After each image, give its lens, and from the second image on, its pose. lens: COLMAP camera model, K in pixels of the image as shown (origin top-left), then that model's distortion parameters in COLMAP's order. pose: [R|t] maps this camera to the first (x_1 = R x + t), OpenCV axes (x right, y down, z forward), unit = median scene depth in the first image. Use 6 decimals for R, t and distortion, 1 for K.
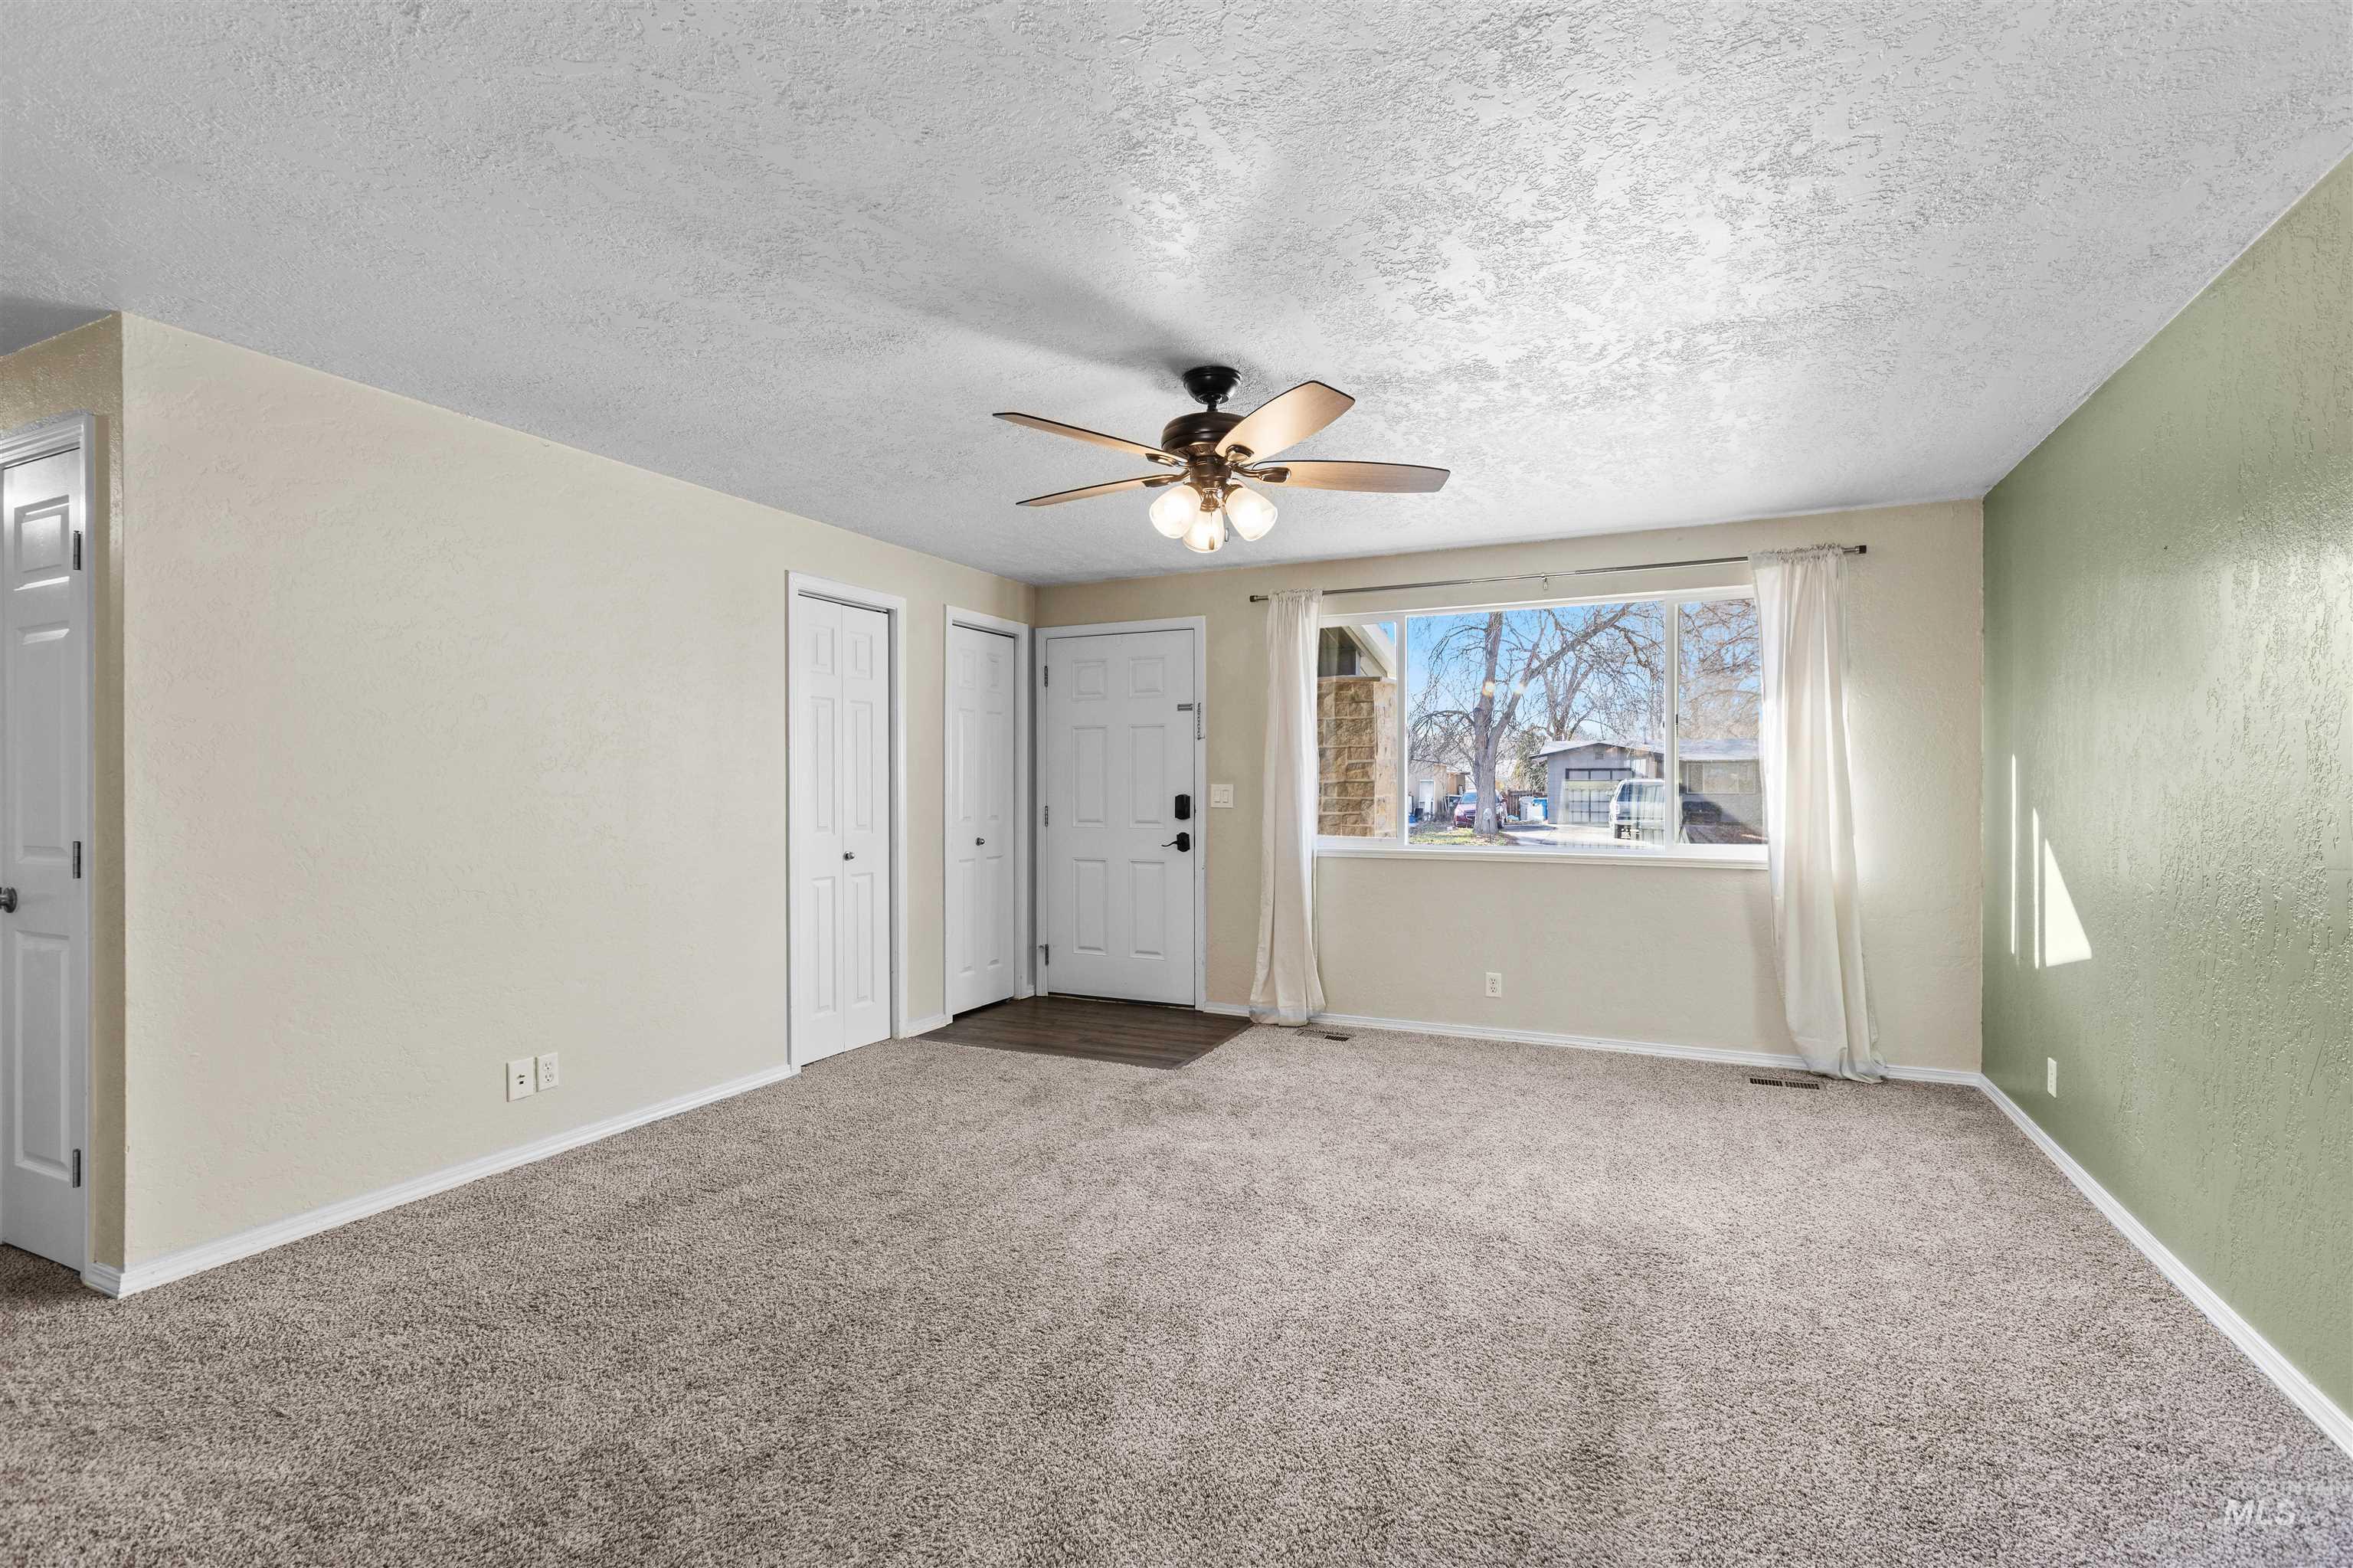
lens RADIAL K [[1060.7, 0, 1176.5], [0, 1060.7, 784.0], [0, 0, 1]] dist [-0.001214, 0.000395]
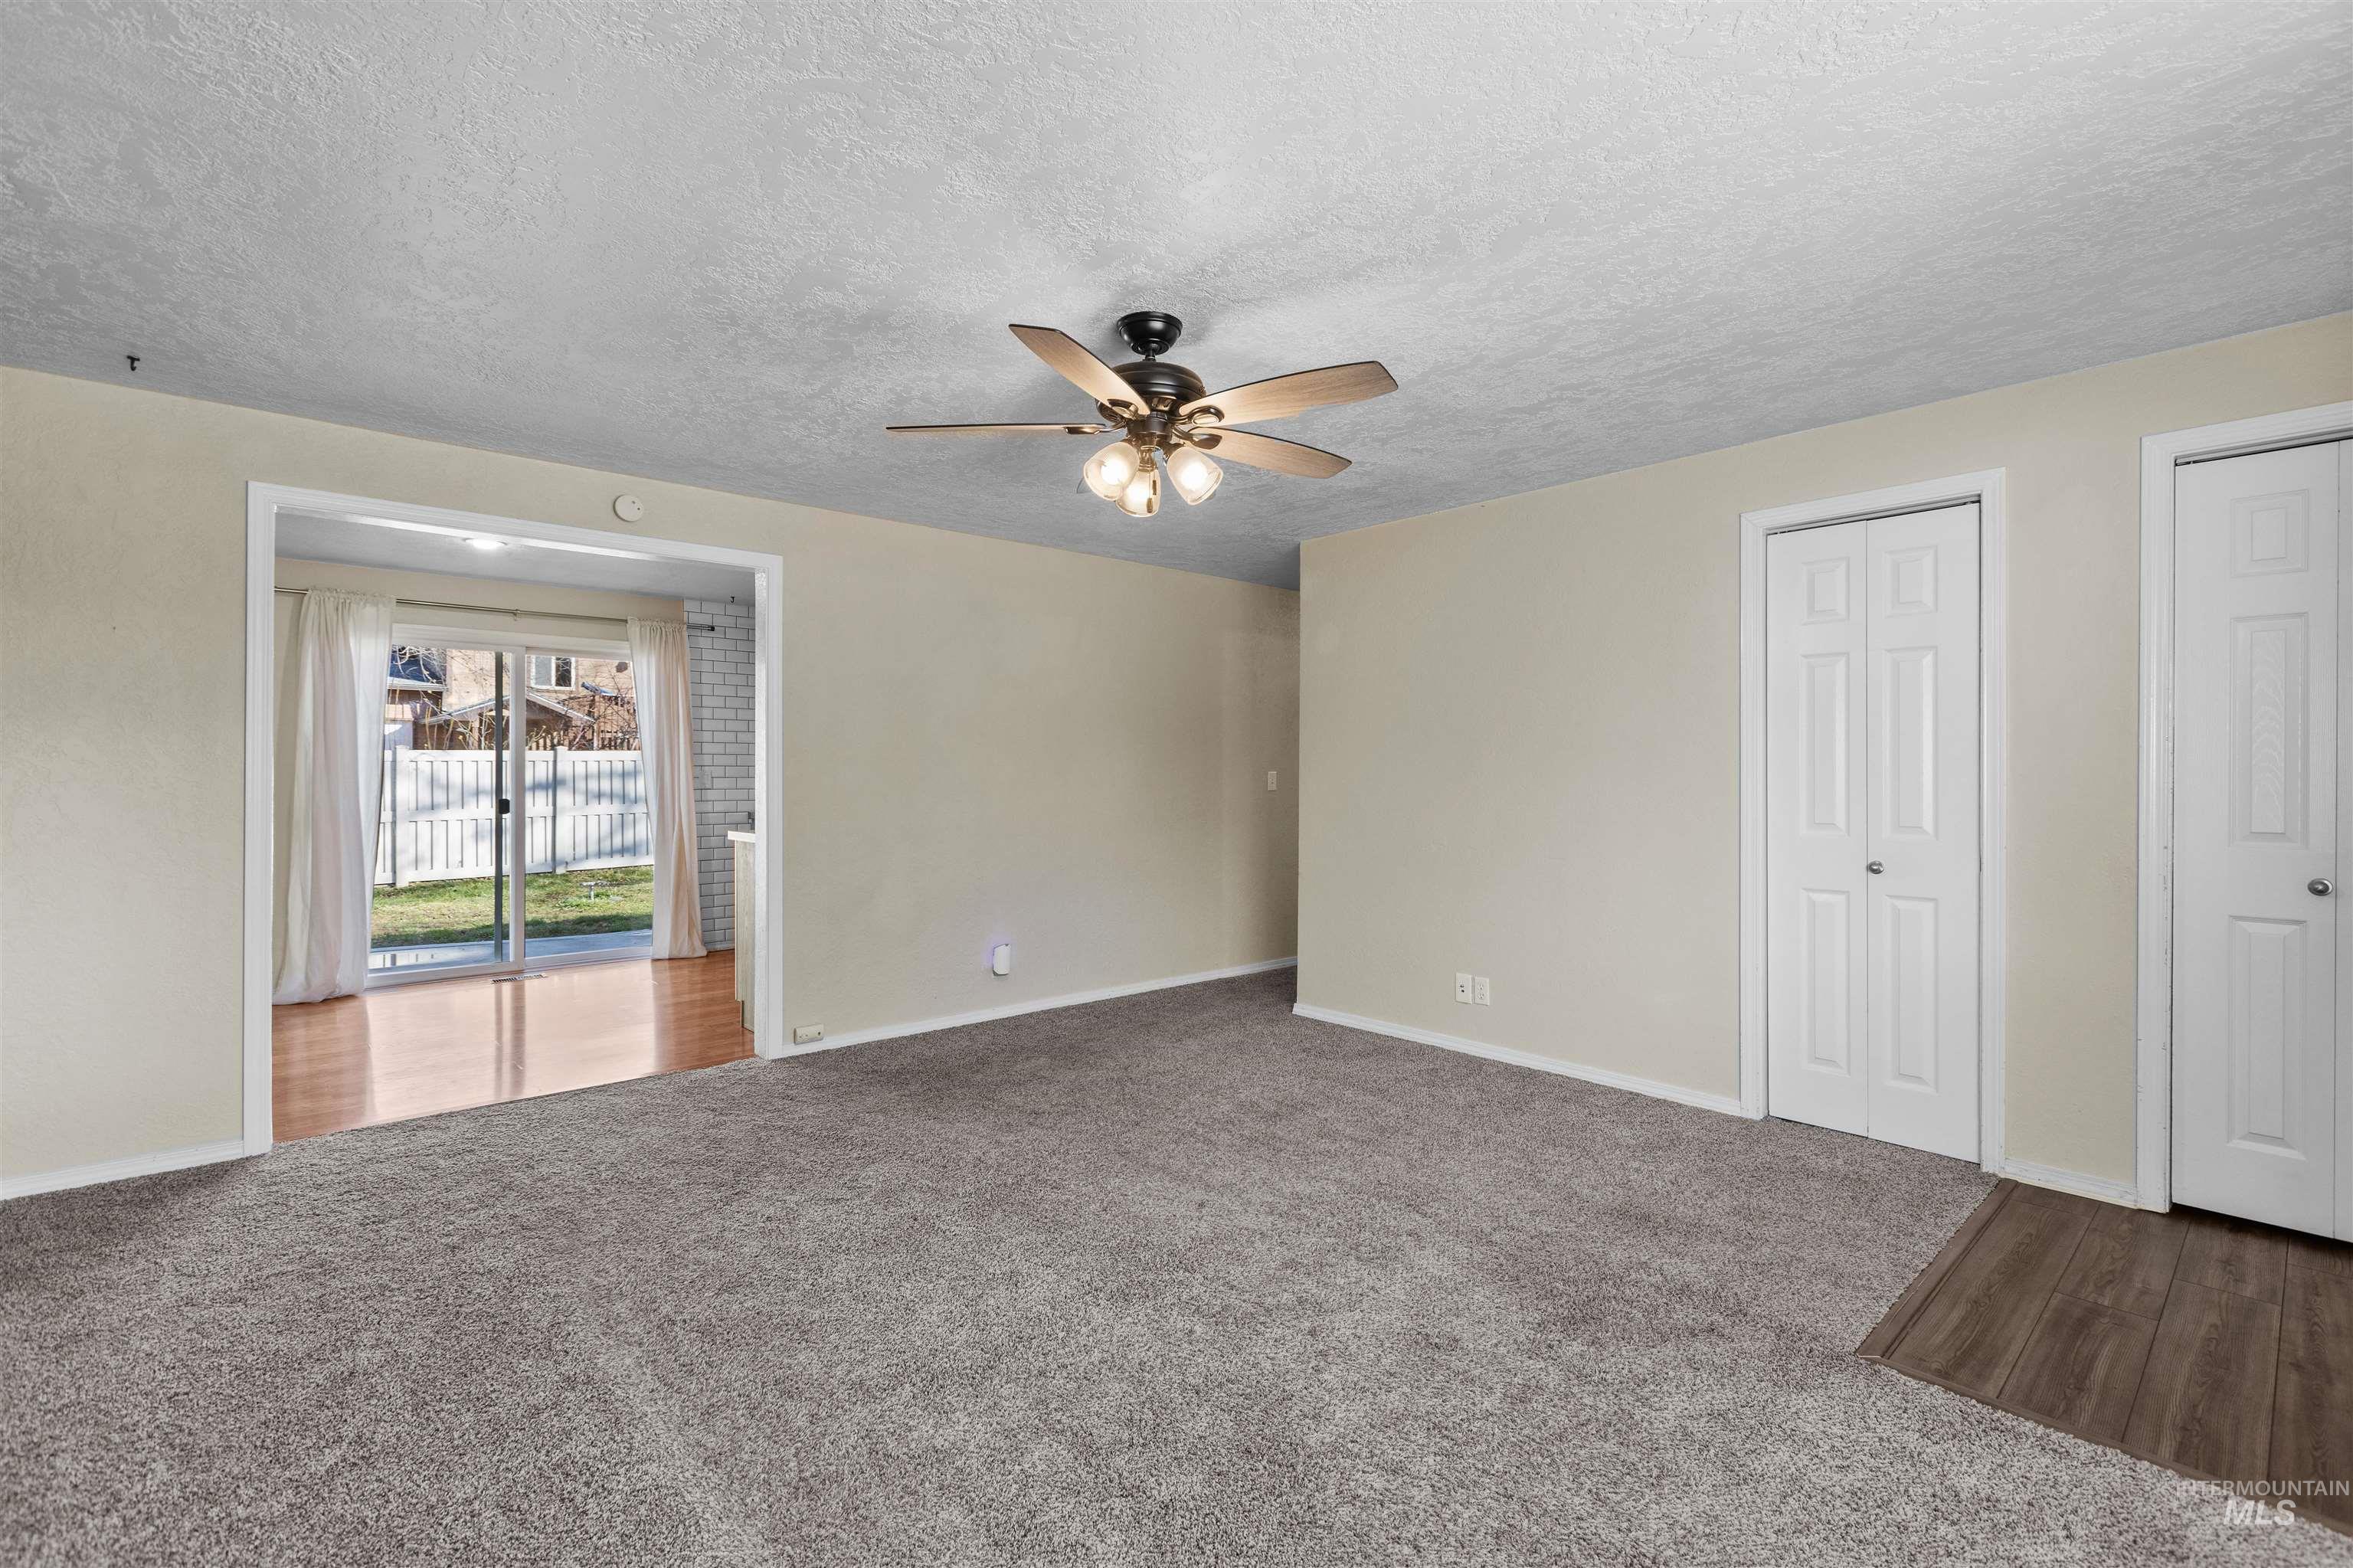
lens RADIAL K [[1039.0, 0, 1186.5], [0, 1039.0, 769.5], [0, 0, 1]] dist [0.000684, 0.000157]
pose [[-0.380642, -0.001469, -0.924721, 0.589985], [-0.000617, 0.999999, -0.001335, 0.002808], [0.924722, 0.000062, -0.380643, 0.952644]]
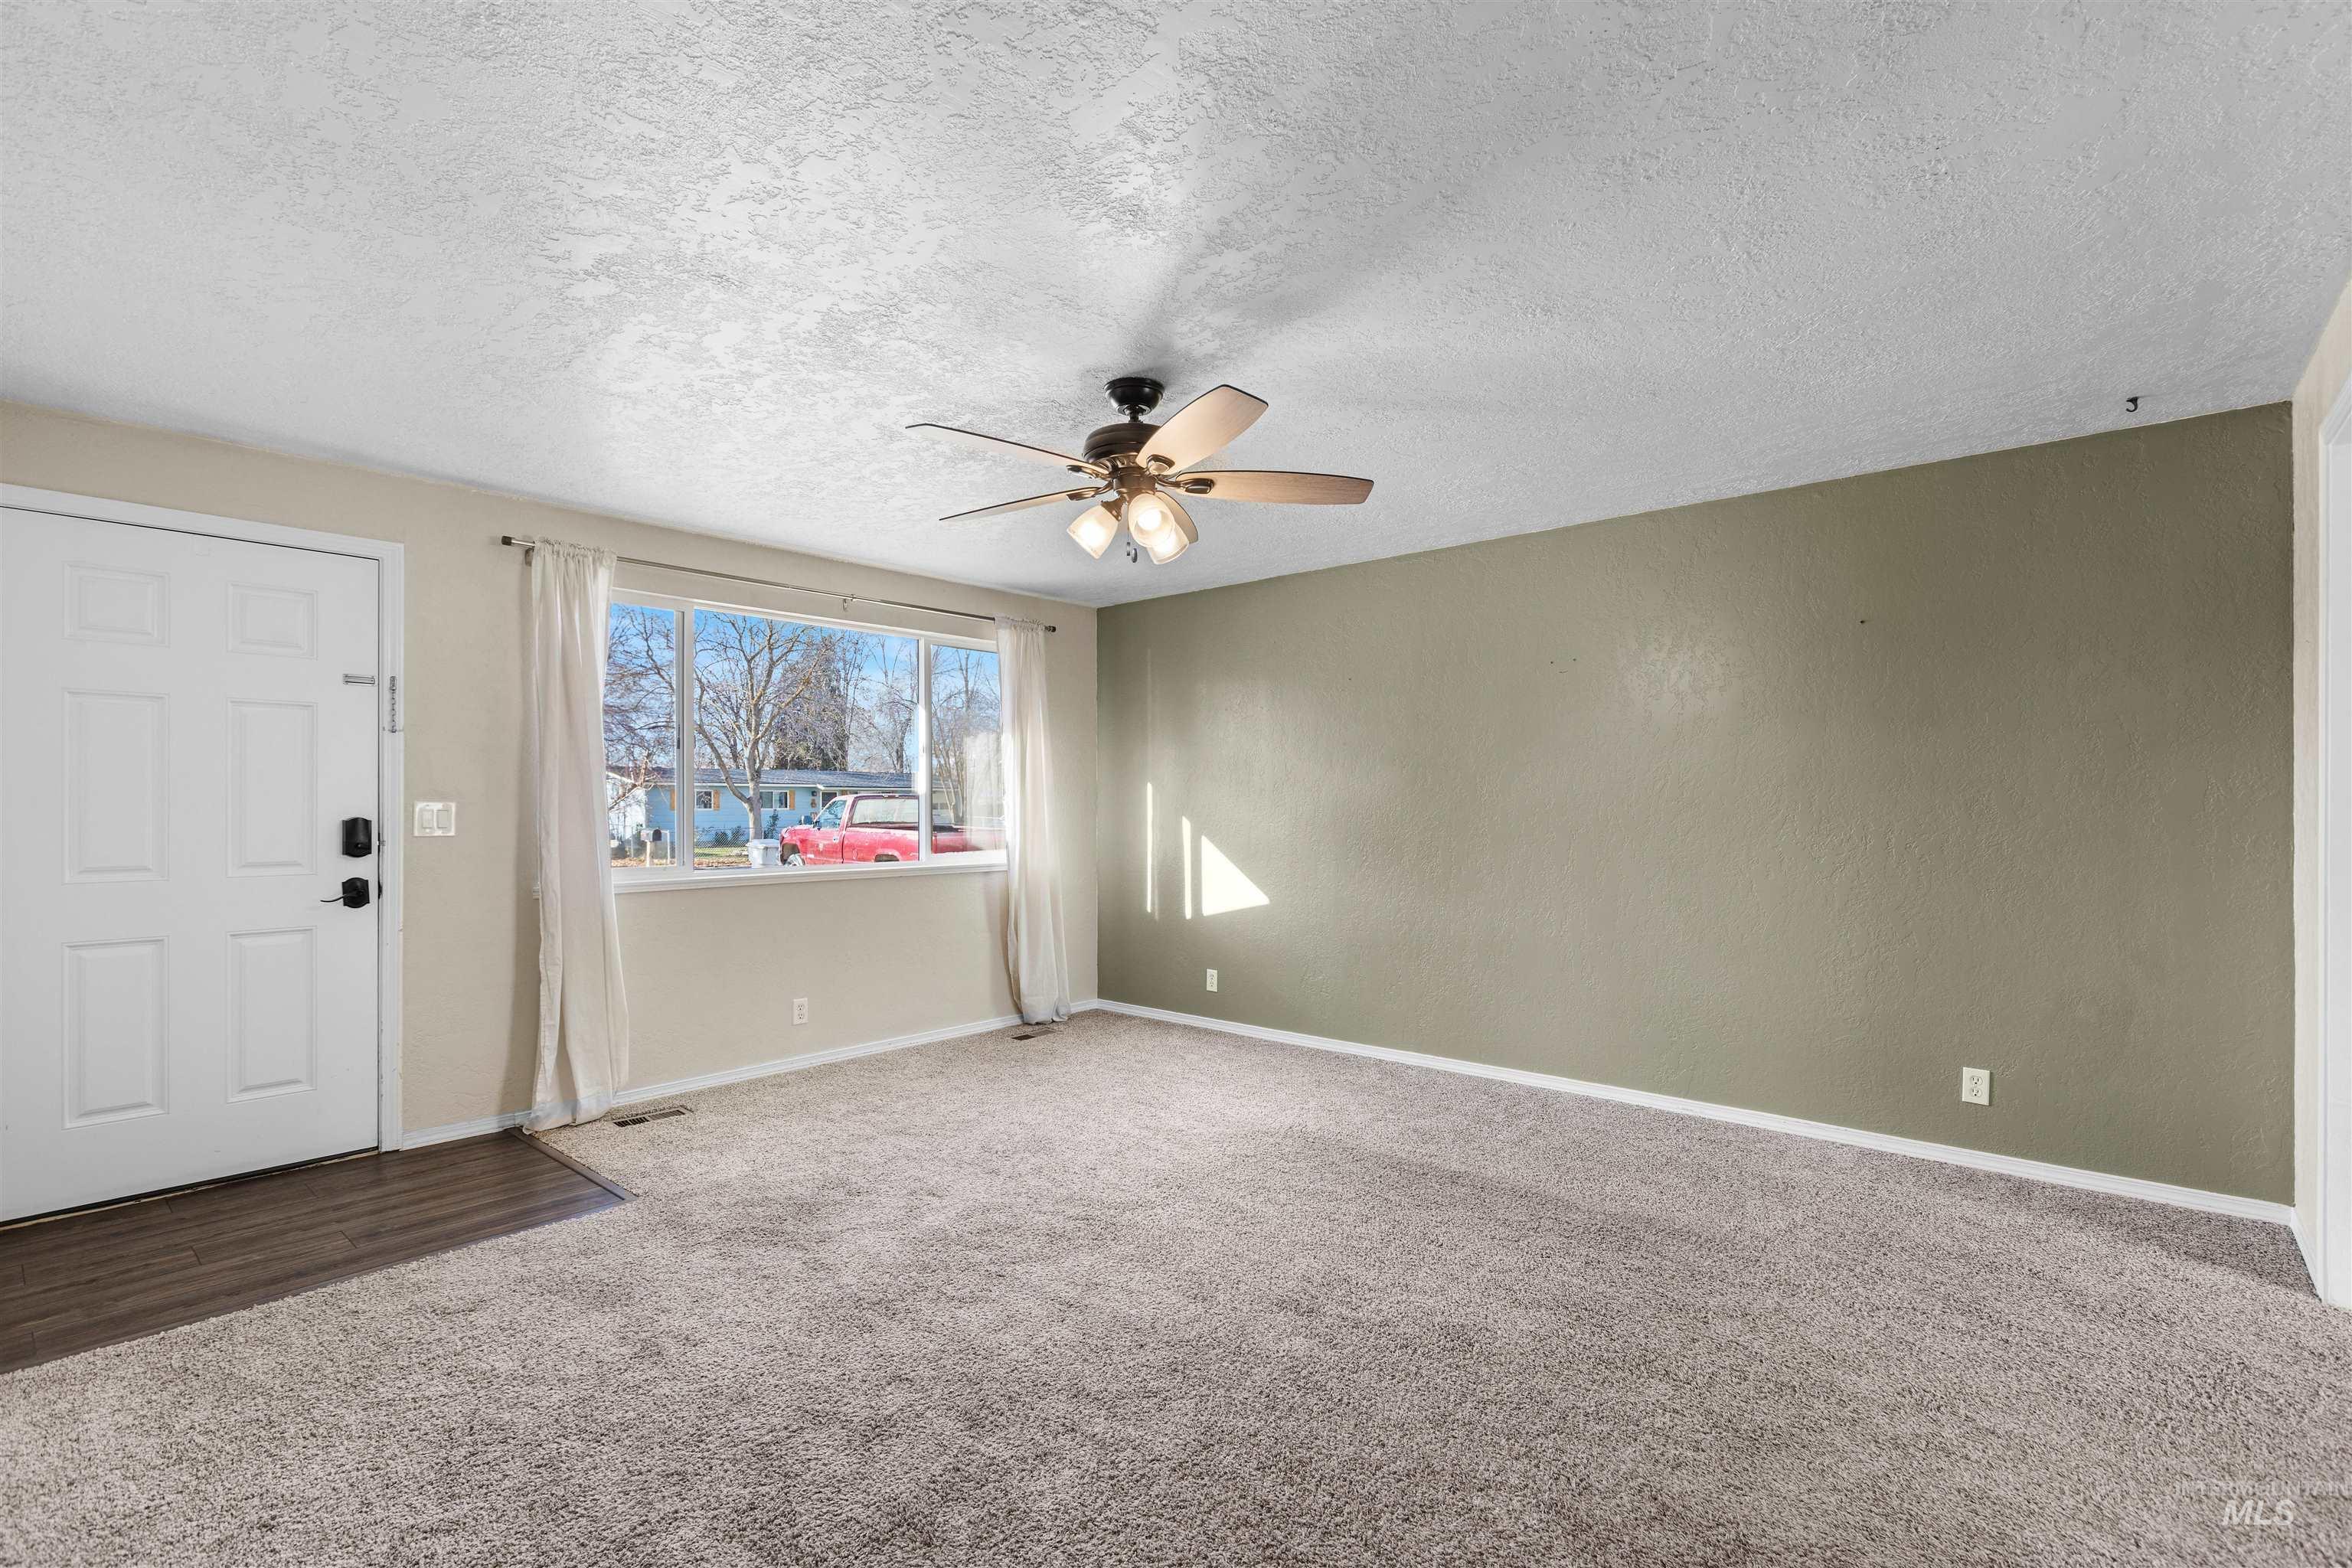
lens RADIAL K [[1066.4, 0, 1177.2], [0, 1066.4, 799.4], [0, 0, 1]] dist [-0.001626, -0.000038]
pose [[0.277582, 0.004657, 0.960691, -0.631263], [0.000717, 0.999987, -0.005055, 0.003554], [-0.960702, 0.002092, 0.277575, 0.478087]]
